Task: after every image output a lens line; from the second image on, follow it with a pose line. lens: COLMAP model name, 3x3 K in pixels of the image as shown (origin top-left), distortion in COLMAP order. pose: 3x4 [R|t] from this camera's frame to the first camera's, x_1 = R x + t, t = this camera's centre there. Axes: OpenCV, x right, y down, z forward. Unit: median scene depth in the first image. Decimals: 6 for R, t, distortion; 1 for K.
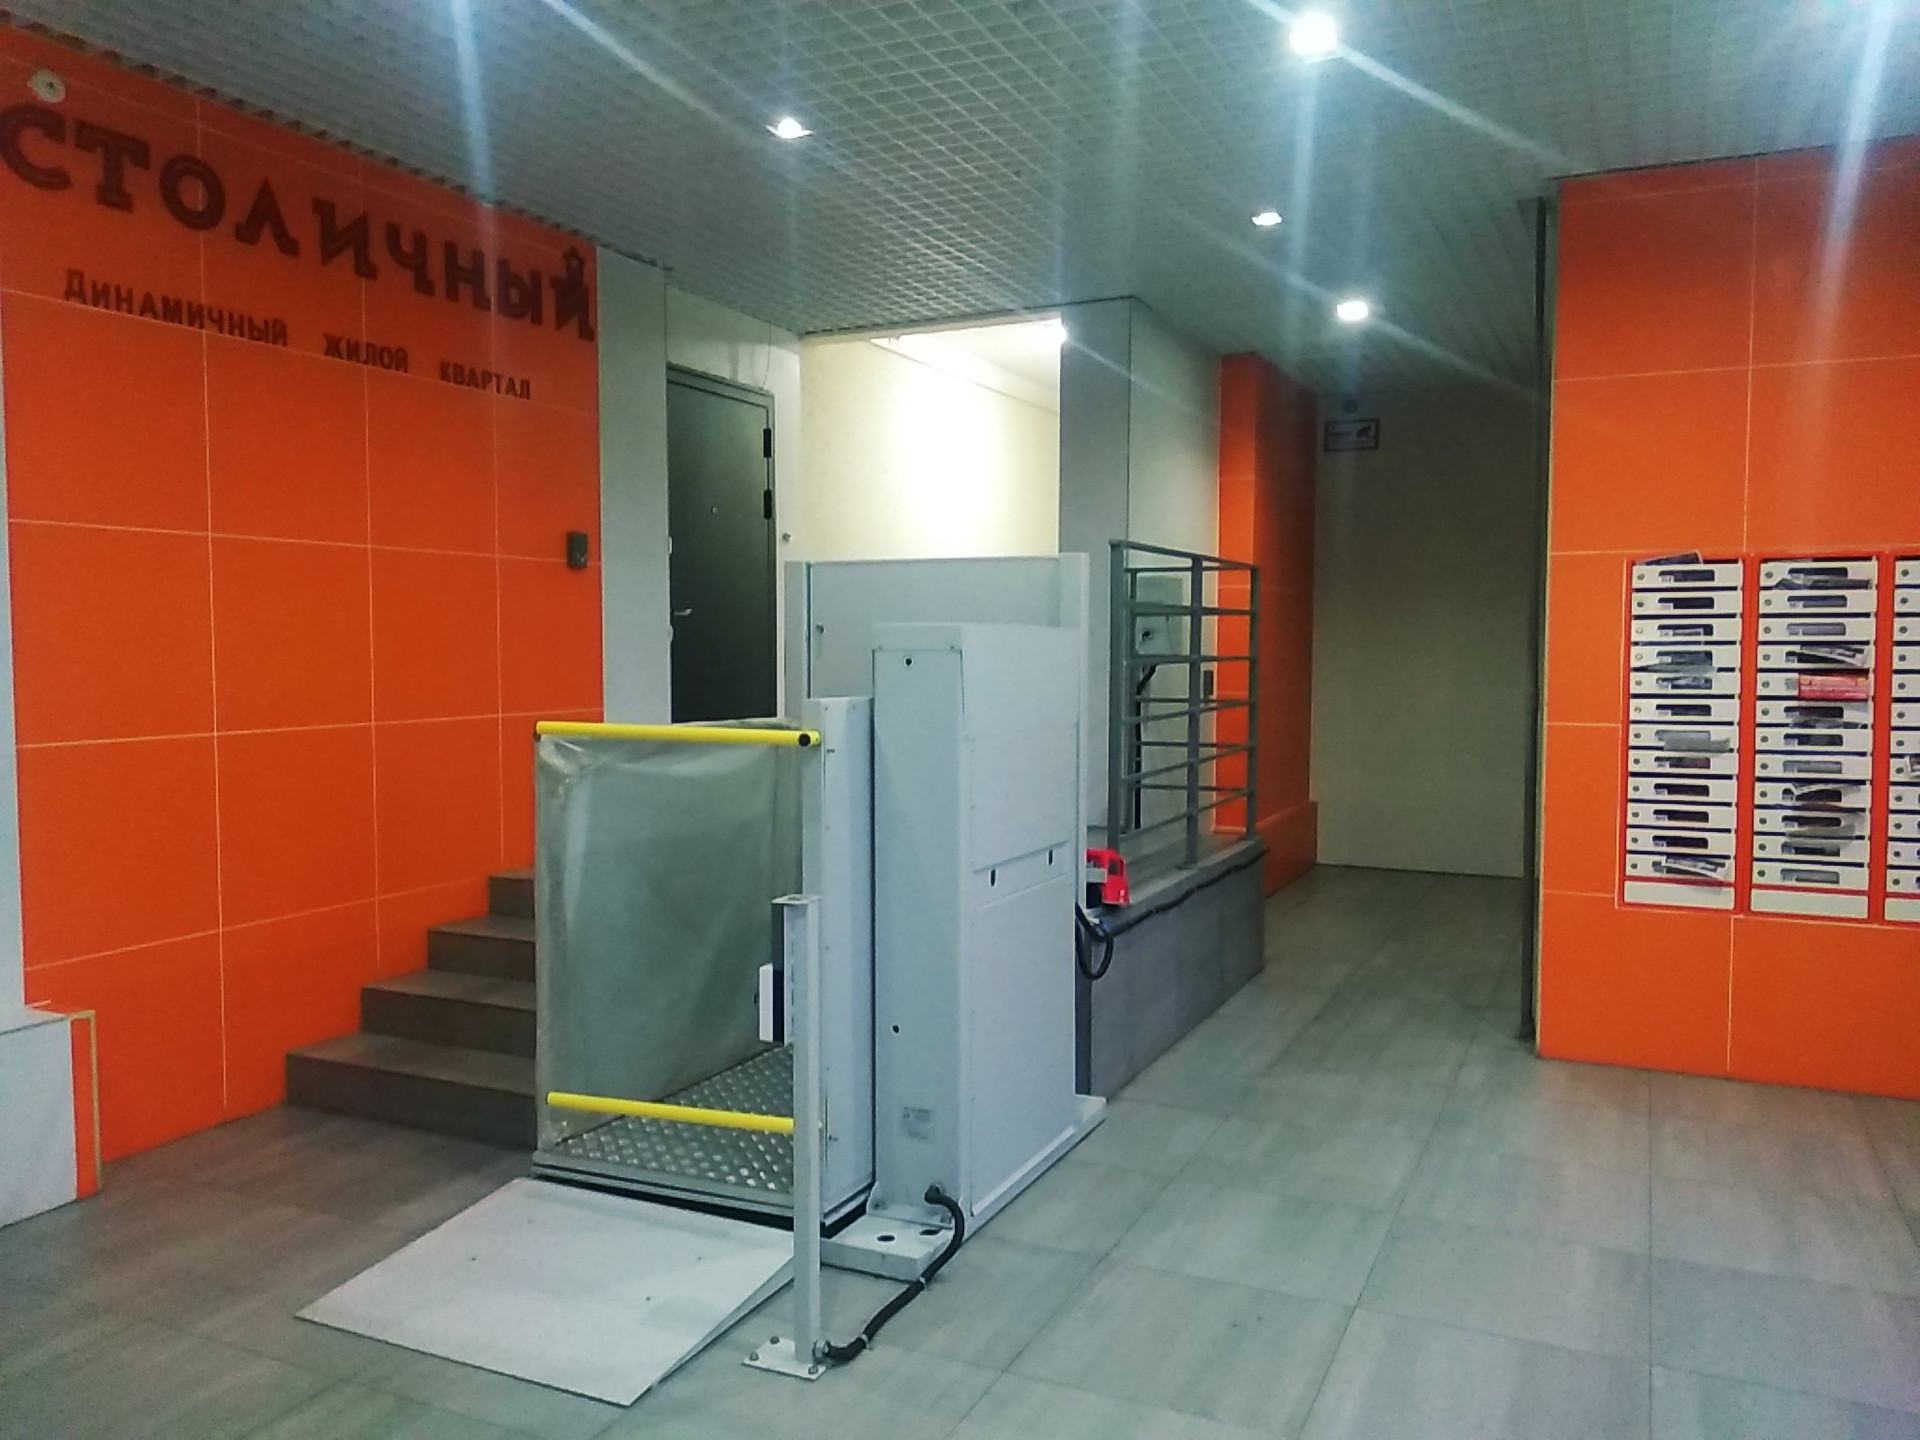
lens RADIAL K [[1456.0, 0, 955.8], [0, 1456.0, 726.2], [0, 0, 1]] dist [0.043897, -0.058063]
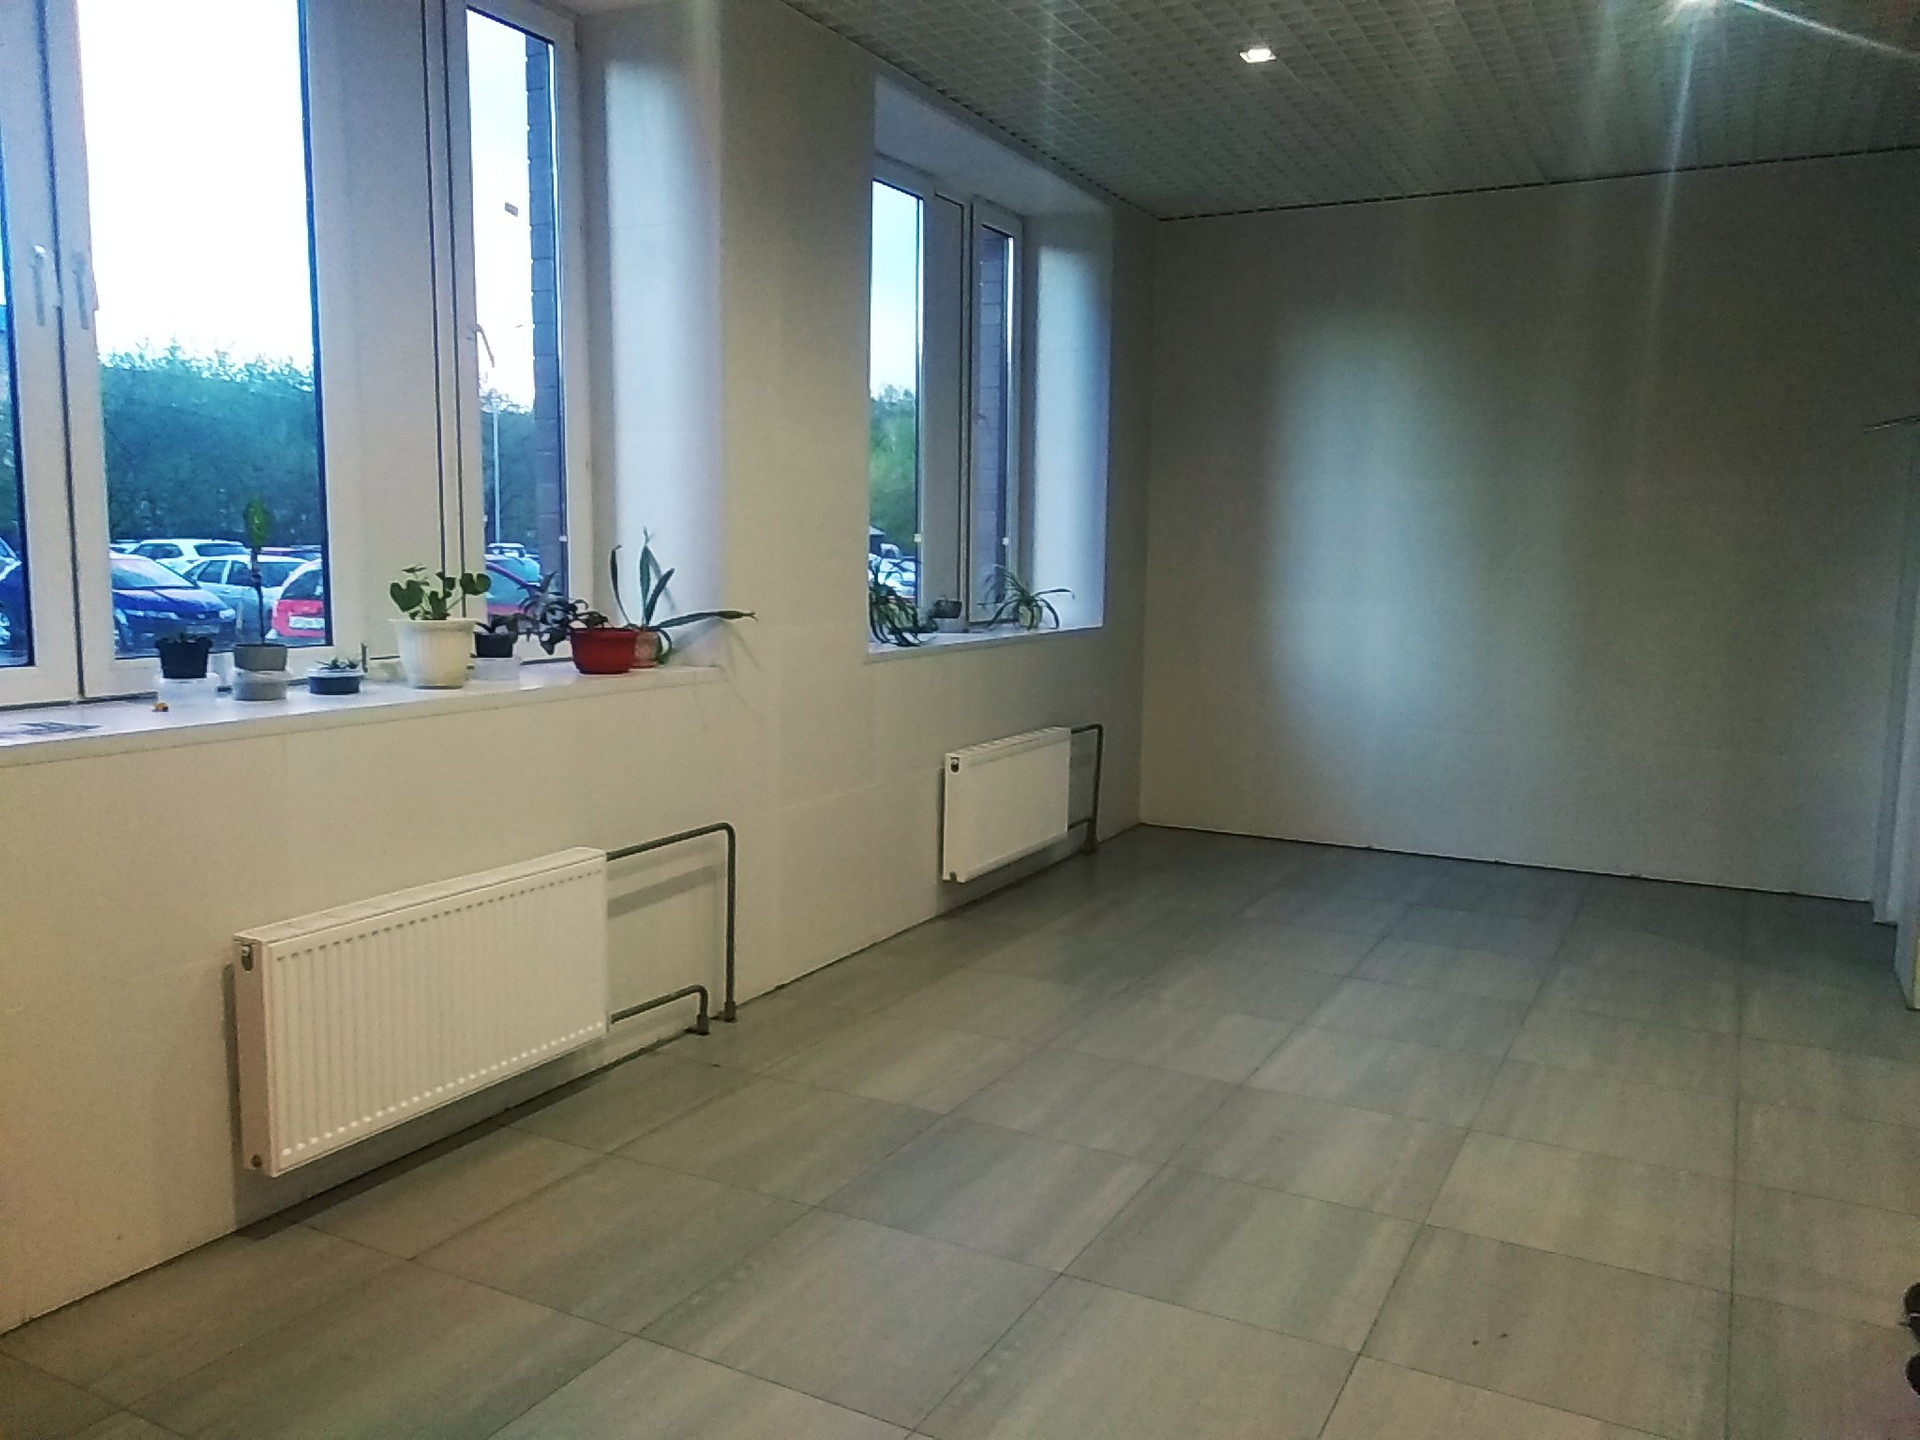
lens RADIAL K [[1456.0, 0, 960.3], [0, 1456.0, 720.4], [0, 0, 1]] dist [0.043897, -0.058063]
pose [[-0.998728, -0.016846, 0.047530, 0.179455], [-0.007951, 0.983368, 0.181449, -0.037635], [-0.049796, 0.180840, -0.982251, 0.679862]]
